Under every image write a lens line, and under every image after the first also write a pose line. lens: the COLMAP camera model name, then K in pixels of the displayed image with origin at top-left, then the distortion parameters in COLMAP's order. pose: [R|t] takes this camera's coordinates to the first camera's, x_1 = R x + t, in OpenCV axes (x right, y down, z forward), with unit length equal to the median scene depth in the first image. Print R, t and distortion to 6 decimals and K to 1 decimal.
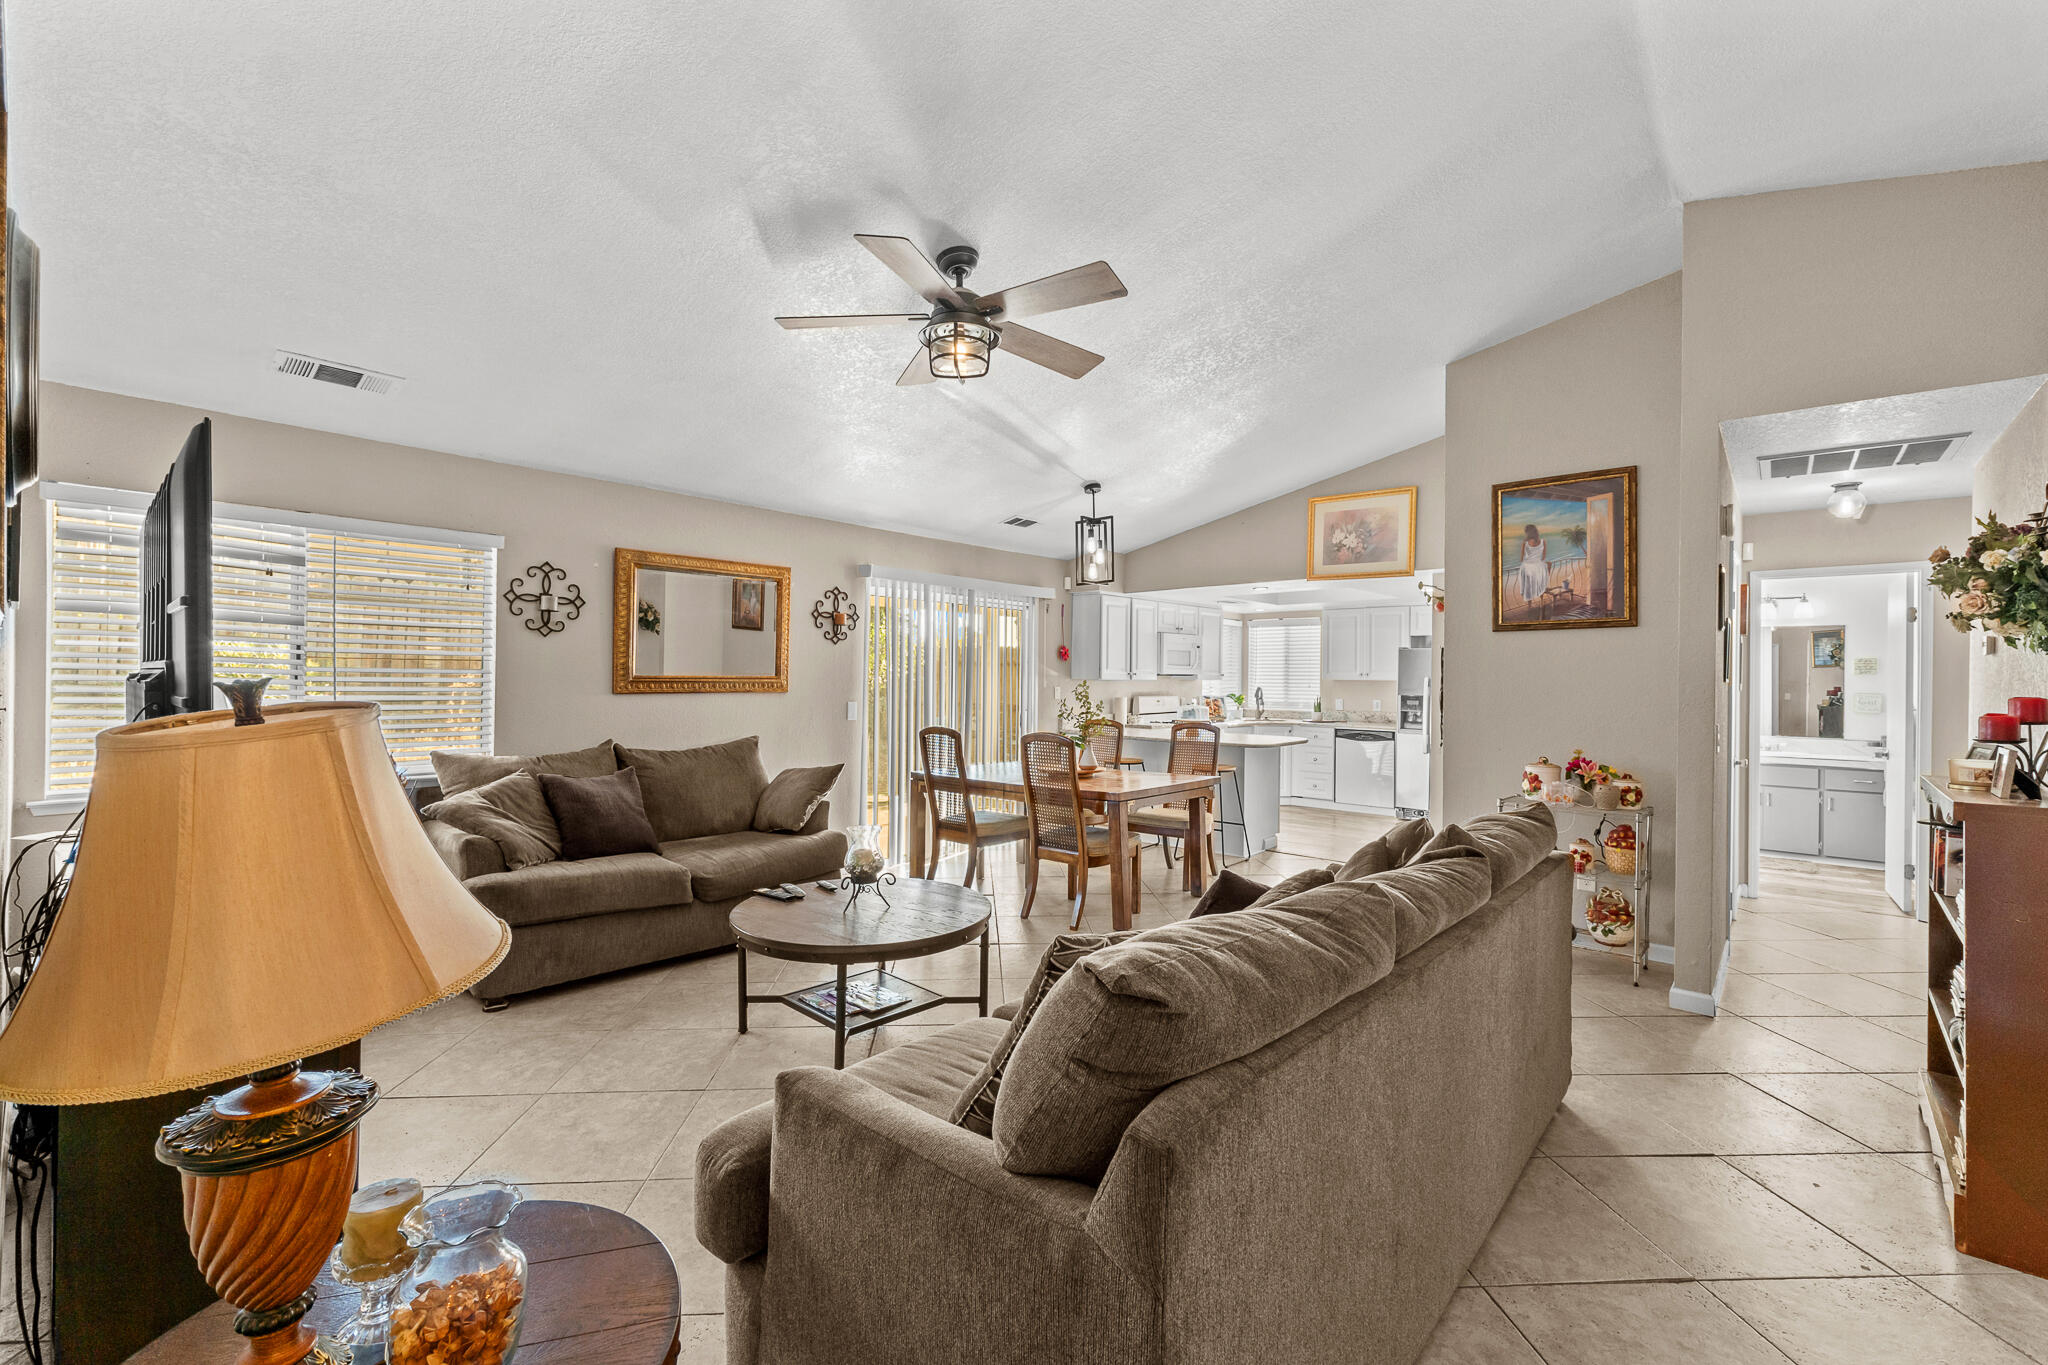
lens RADIAL K [[858.9, 0, 1030.4], [0, 858.9, 679.7], [0, 0, 1]] dist [0.007913, -0.001651]
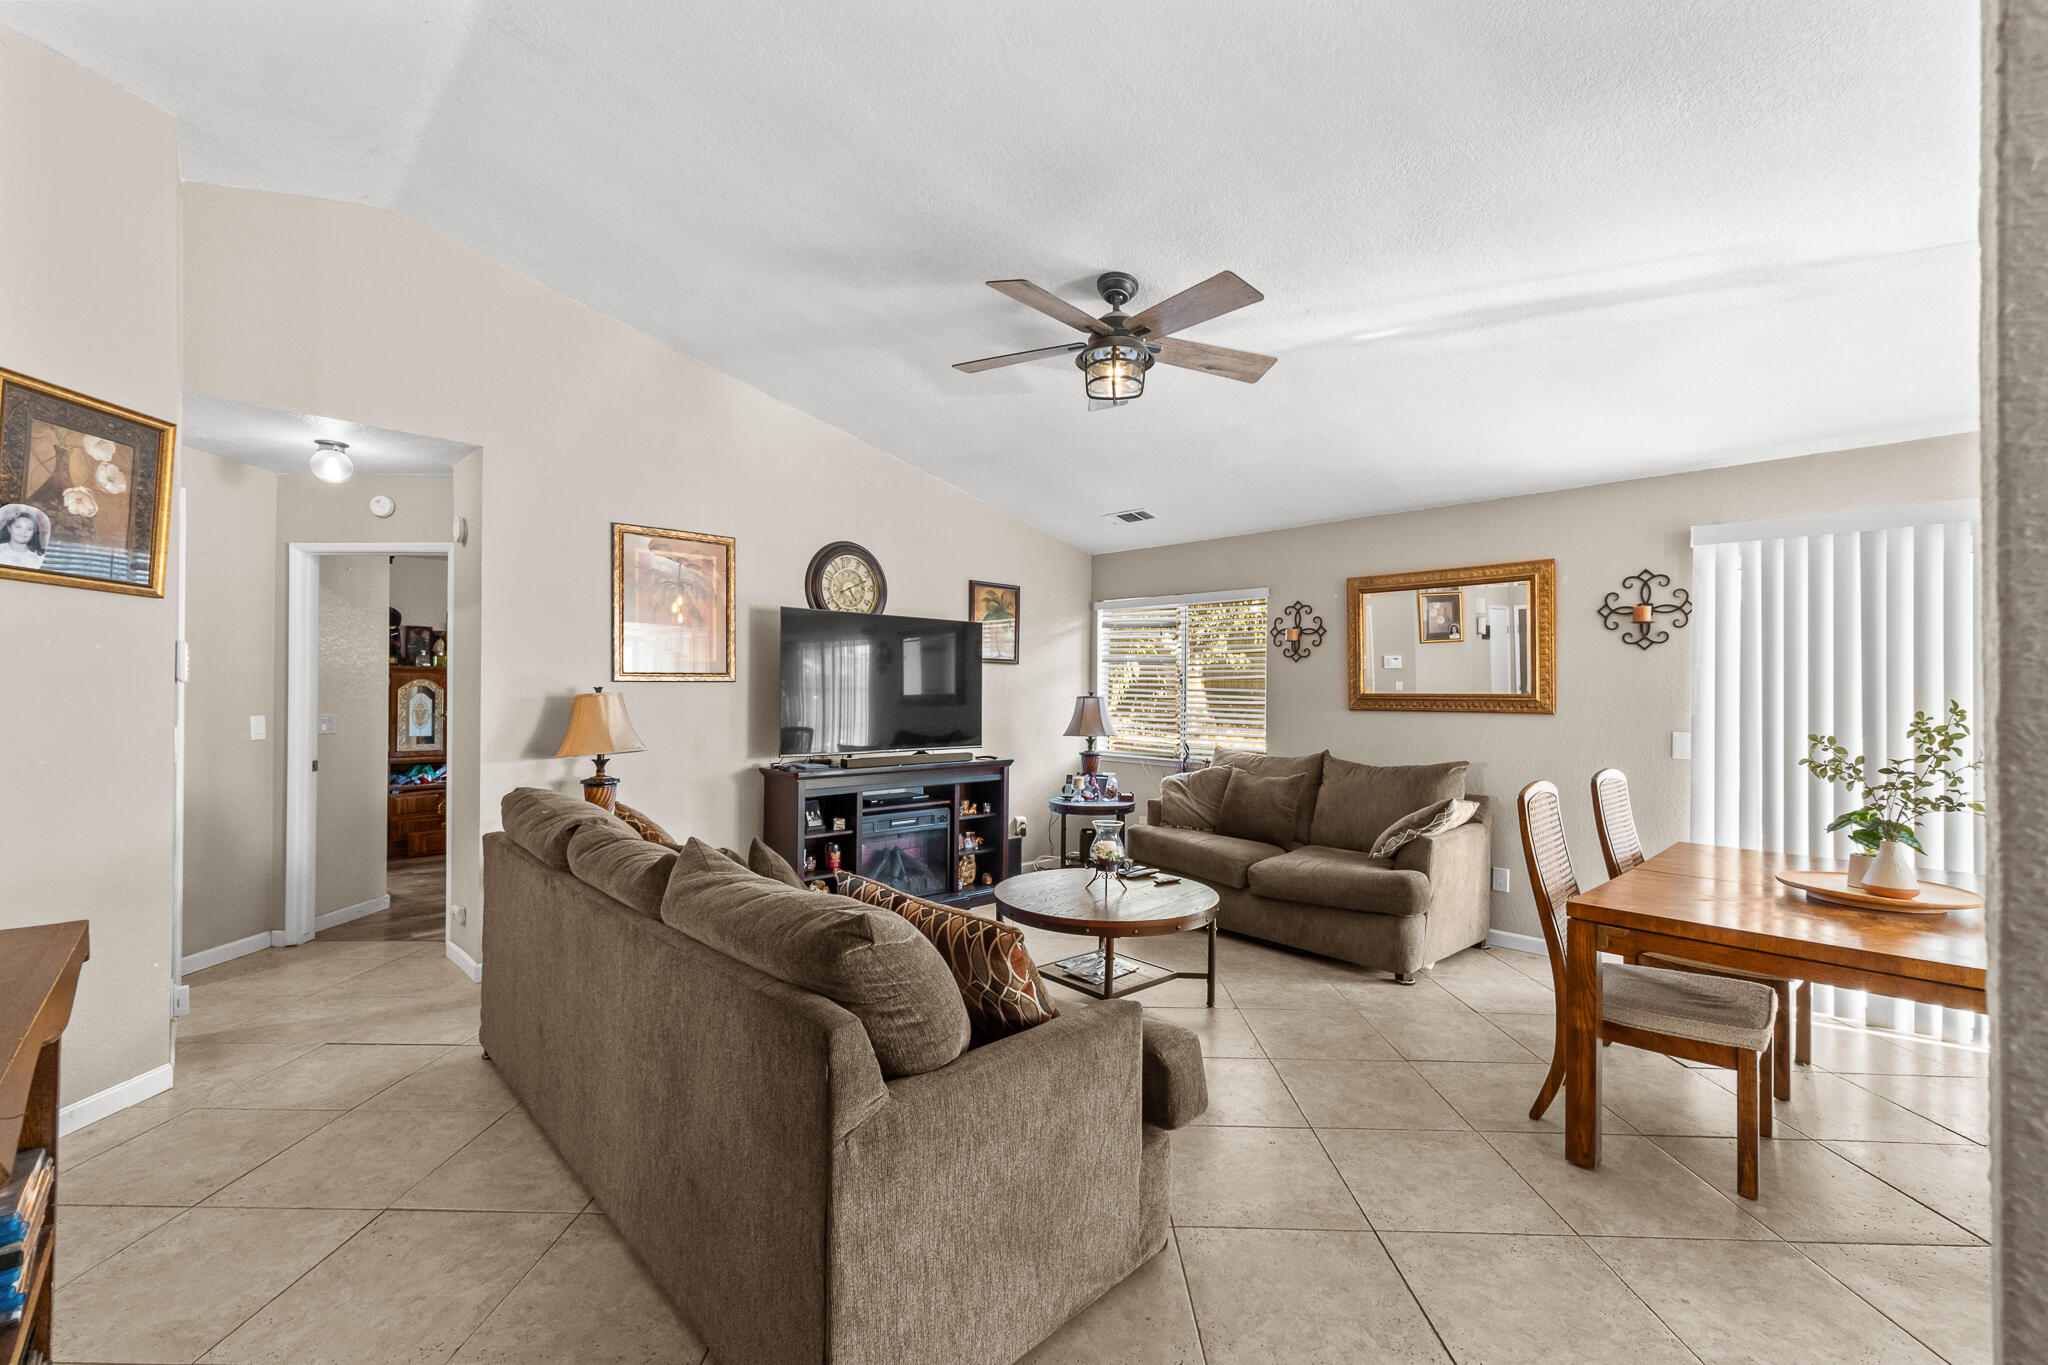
lens RADIAL K [[858.9, 0, 1019.2], [0, 858.9, 688.8], [0, 0, 1]] dist [0.007913, -0.001651]
pose [[-0.076302, -0.007536, -0.997056, 0.490777], [-0.004607, 0.999963, -0.007206, -0.000634], [0.997074, 0.004043, -0.076334, 0.493669]]
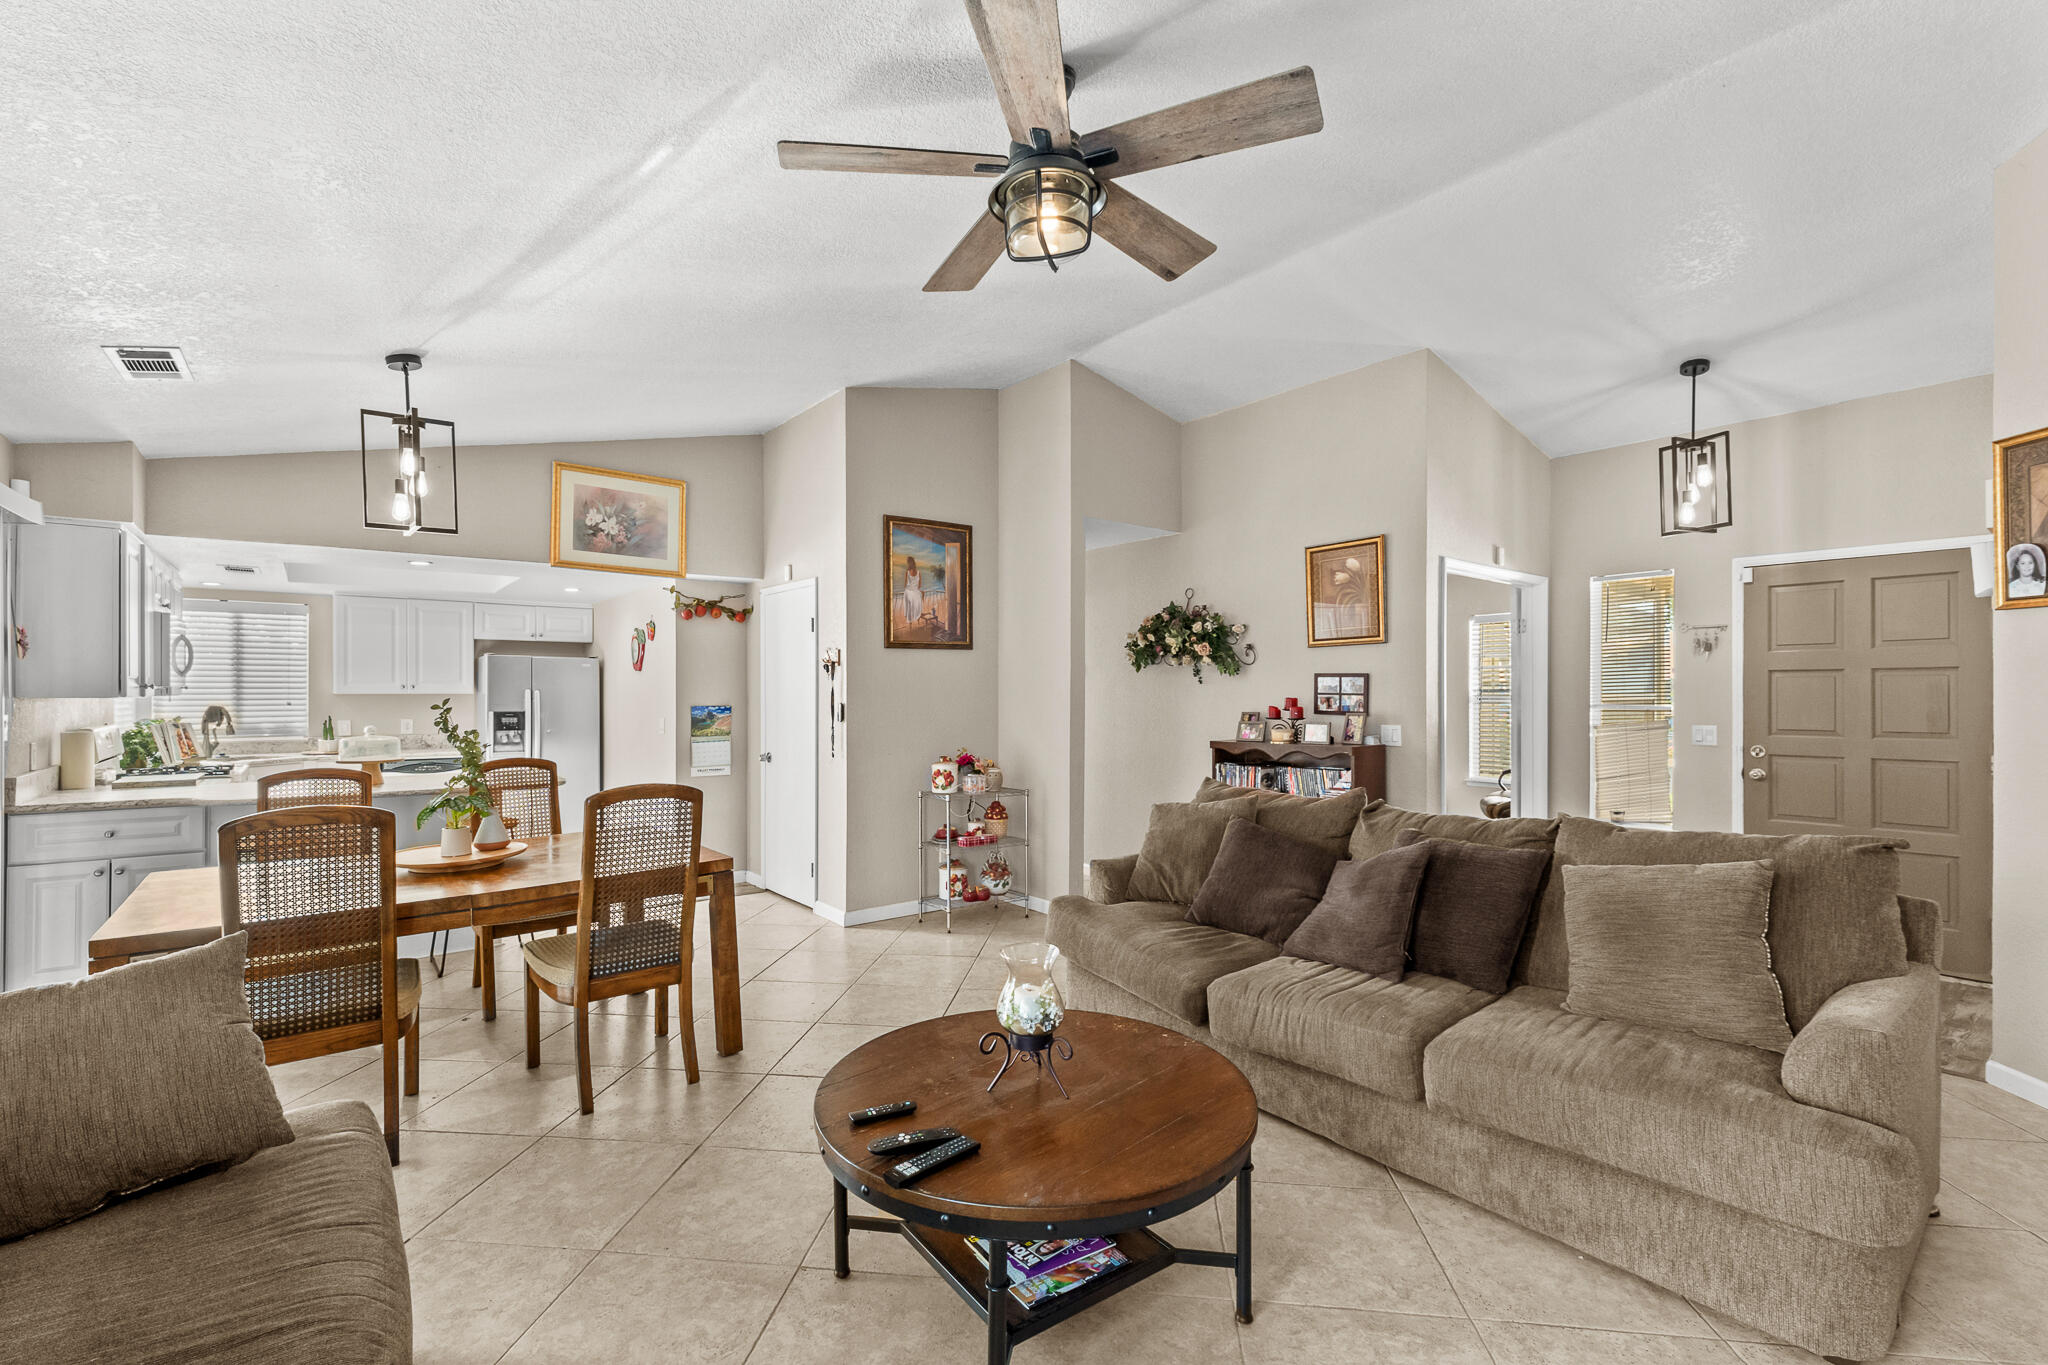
lens RADIAL K [[858.9, 0, 1005.3], [0, 858.9, 692.5], [0, 0, 1]] dist [0.007913, -0.001651]
pose [[0.182342, -0.009335, 0.983191, -0.382863], [0.006945, 0.999942, 0.008206, -0.004818], [-0.983211, 0.005332, 0.182397, 0.481039]]
